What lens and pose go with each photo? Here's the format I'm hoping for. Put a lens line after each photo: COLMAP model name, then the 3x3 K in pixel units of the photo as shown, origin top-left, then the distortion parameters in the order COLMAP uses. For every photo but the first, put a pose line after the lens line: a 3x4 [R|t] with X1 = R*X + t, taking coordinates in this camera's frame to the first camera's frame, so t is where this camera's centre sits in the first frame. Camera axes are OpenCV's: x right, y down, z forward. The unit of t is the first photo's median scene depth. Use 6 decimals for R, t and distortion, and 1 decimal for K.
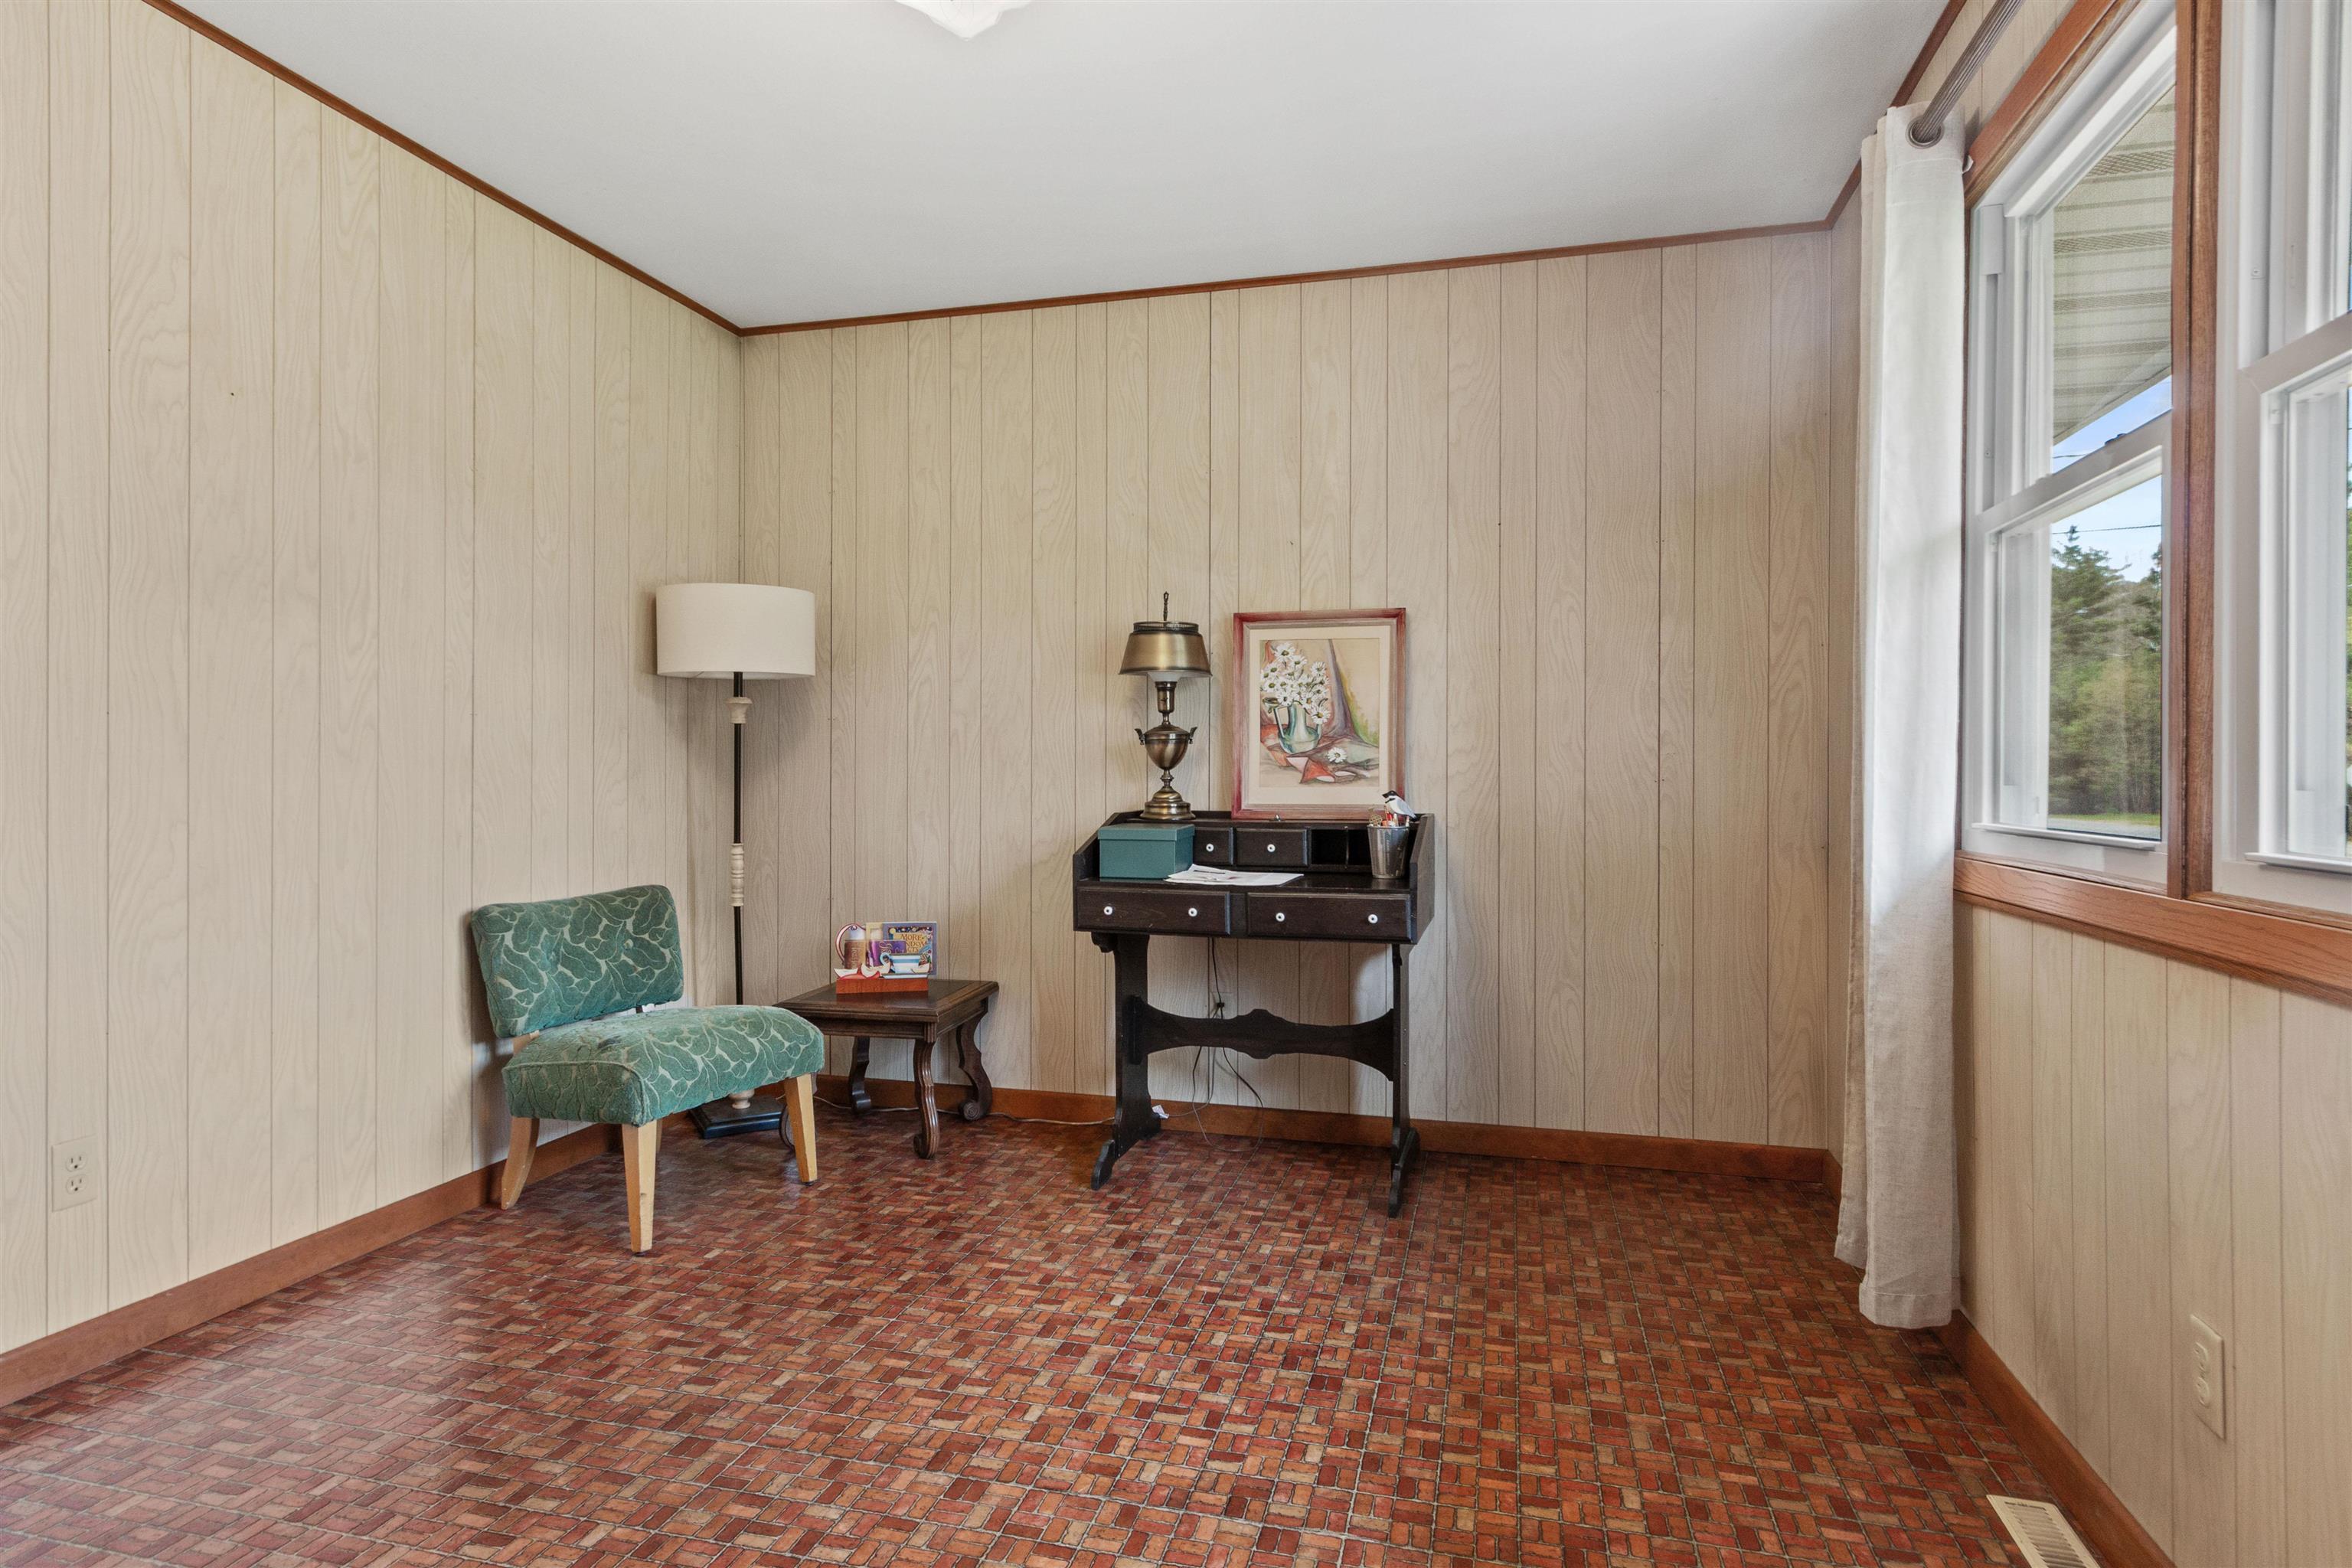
lens RADIAL K [[1175.2, 0, 1183.1], [0, 1175.2, 773.4], [0, 0, 1]] dist [0.003742, 0.000395]
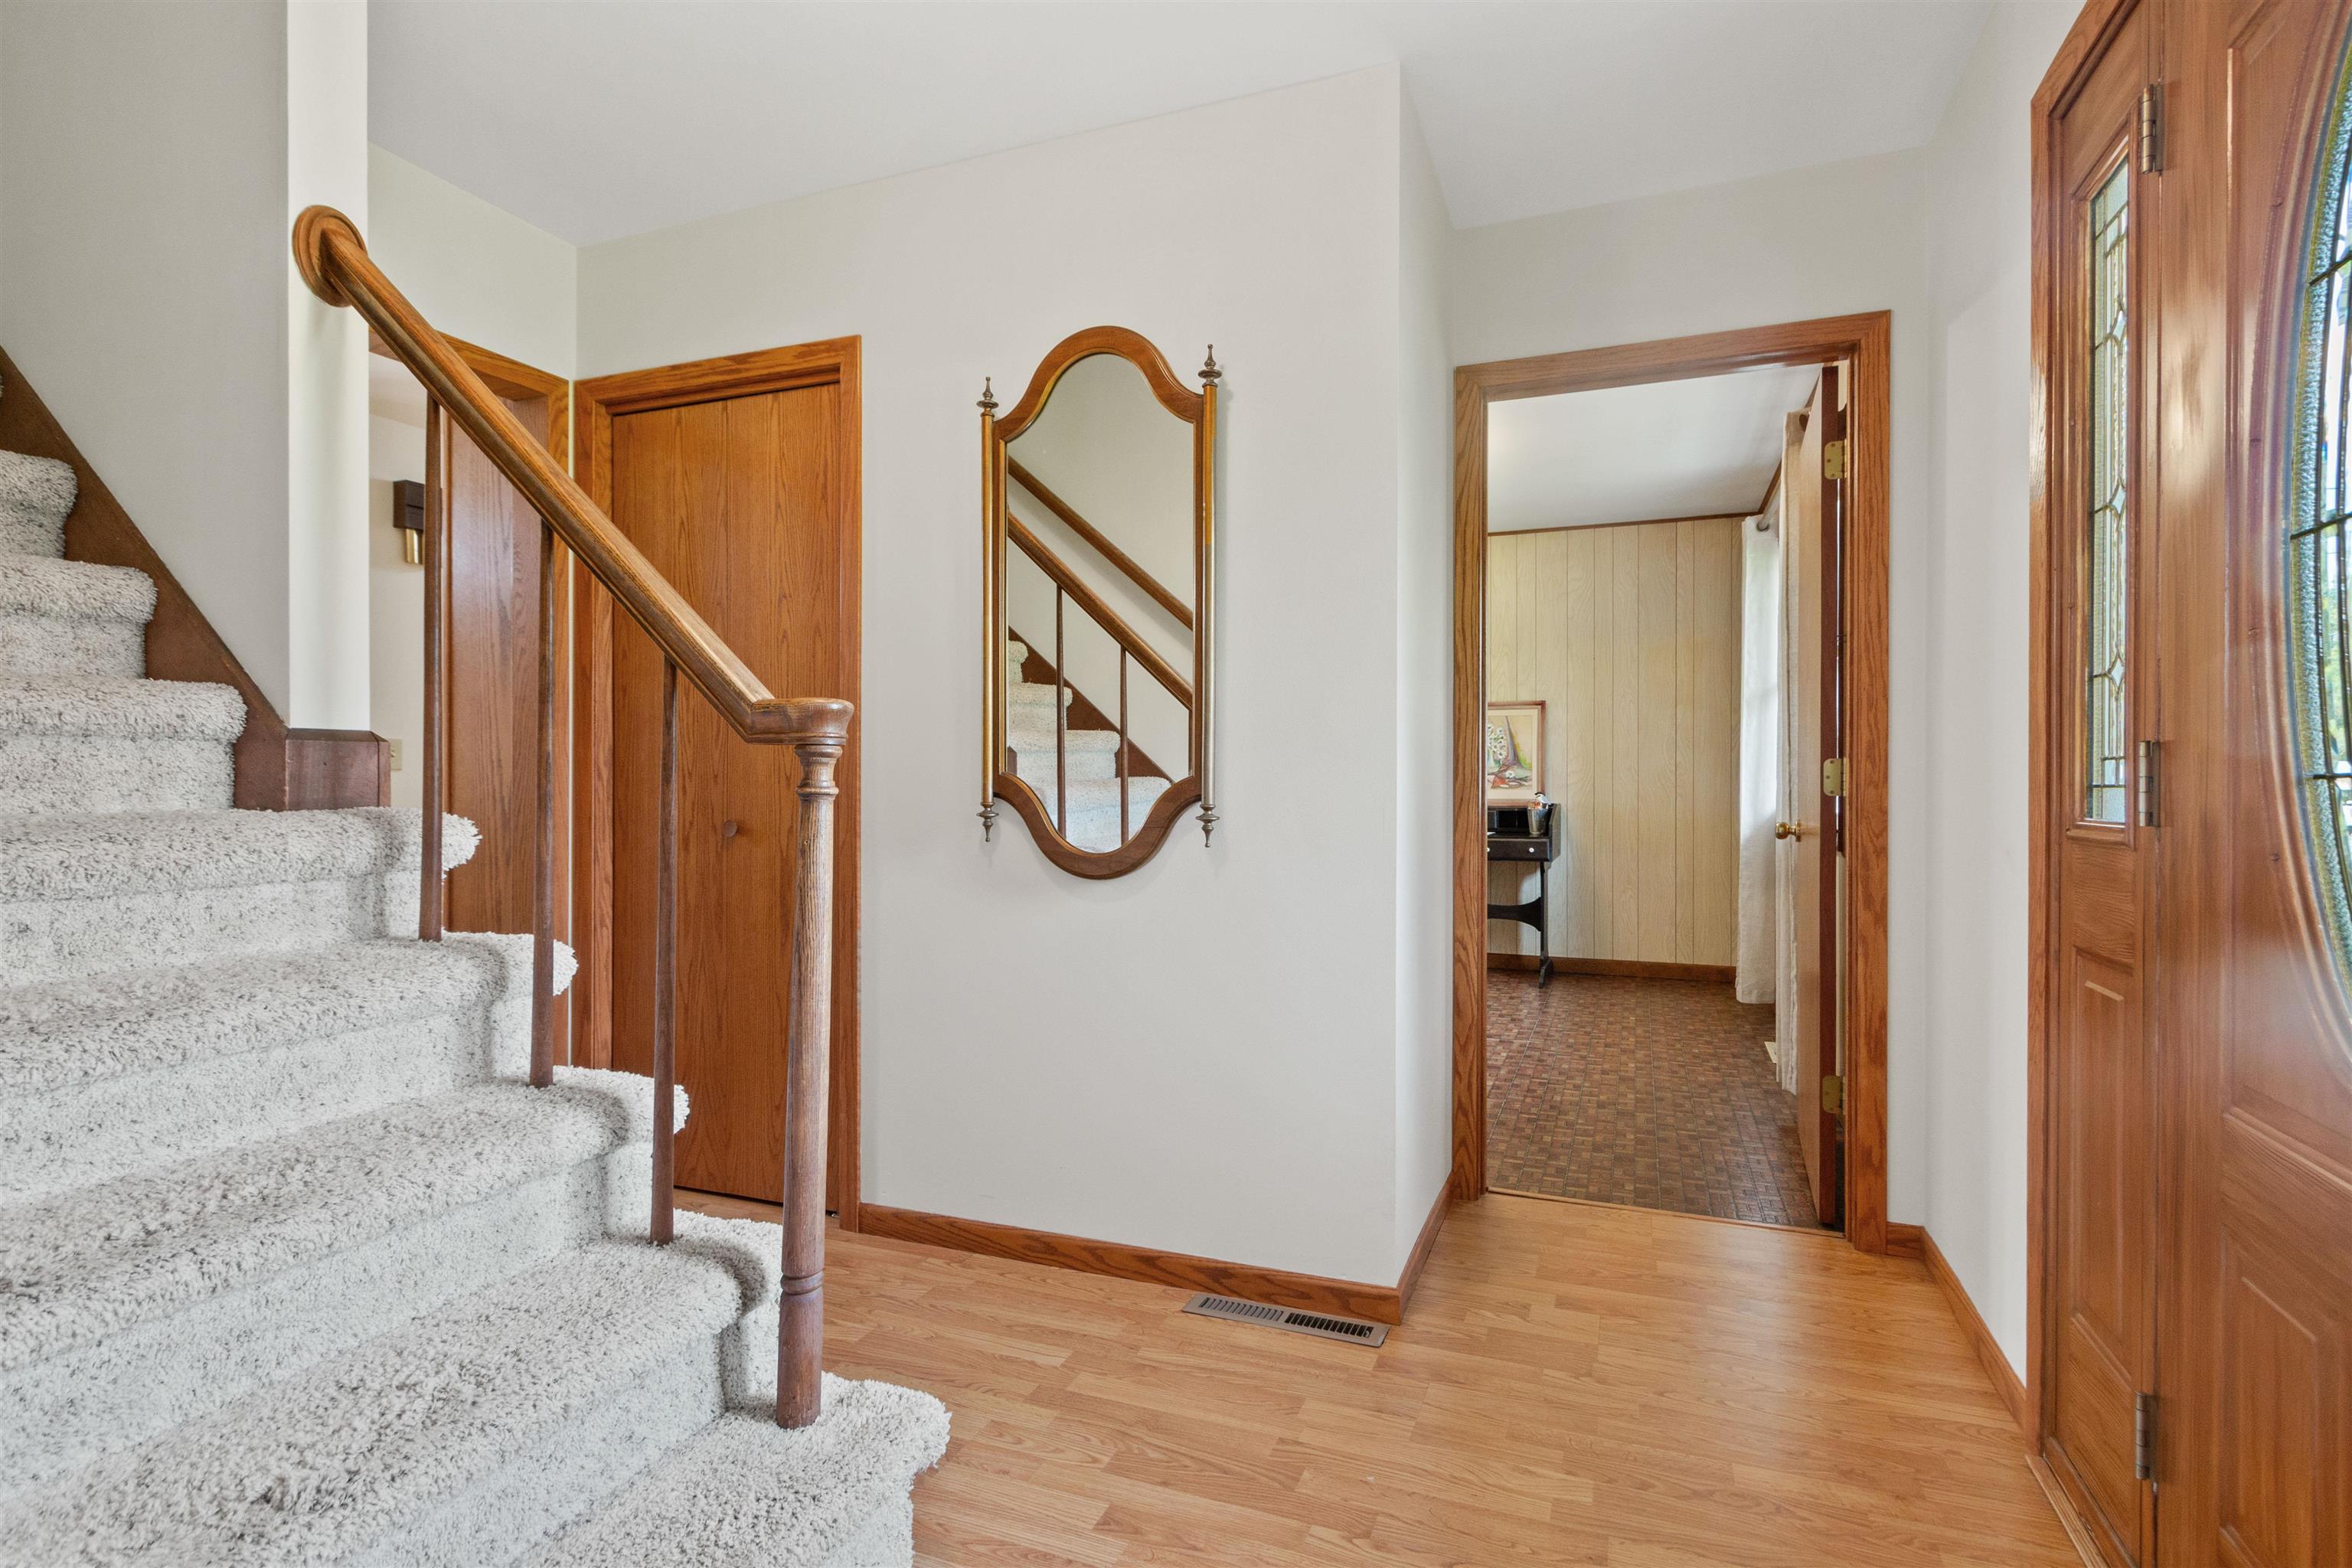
lens RADIAL K [[1175.2, 0, 1165.0], [0, 1175.2, 776.7], [0, 0, 1]] dist [0.003742, 0.000395]
pose [[0.993255, -0.002853, -0.115917, -0.230575], [0.002583, 0.999994, -0.002480, -0.008141], [0.115924, 0.002163, 0.993256, -1.102498]]
